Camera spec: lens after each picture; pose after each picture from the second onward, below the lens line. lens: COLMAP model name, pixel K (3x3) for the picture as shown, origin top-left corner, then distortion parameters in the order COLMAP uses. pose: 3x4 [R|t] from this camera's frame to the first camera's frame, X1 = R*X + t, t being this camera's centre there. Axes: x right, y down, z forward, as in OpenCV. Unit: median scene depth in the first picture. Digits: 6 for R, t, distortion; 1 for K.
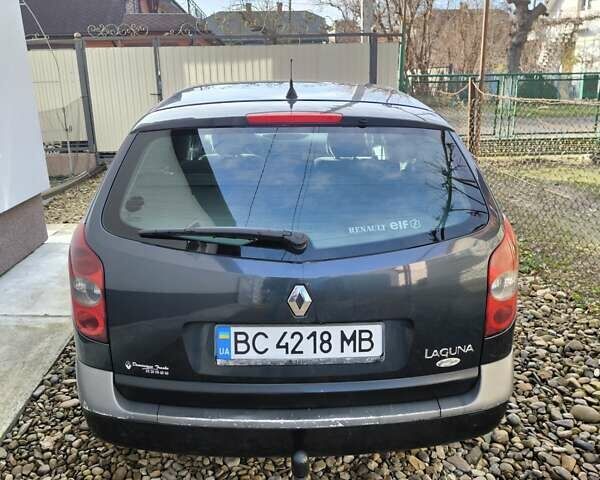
lens RADIAL K [[561.1, 0, 300.0], [0, 561.1, 240.0], [0, 0, 1]] dist [0.066412, -0.093755]
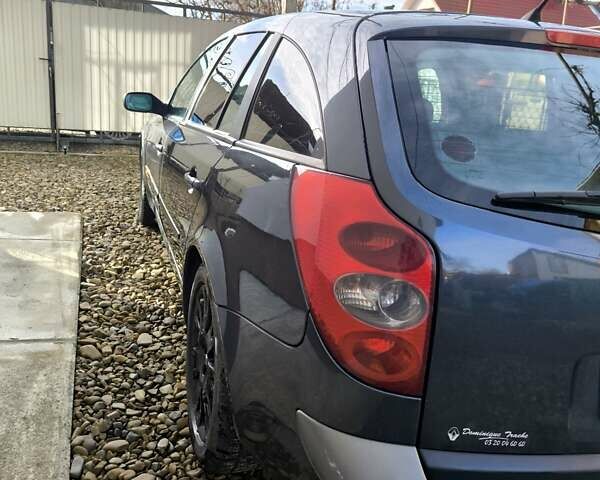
lens RADIAL K [[561.1, 0, 300.0], [0, 561.1, 240.0], [0, 0, 1]] dist [0.066412, -0.093755]
pose [[0.956780, 0.015419, 0.290404, -0.603331], [-0.012219, 0.999843, -0.012827, 0.037531], [-0.290557, 0.008724, 0.956818, 0.495298]]
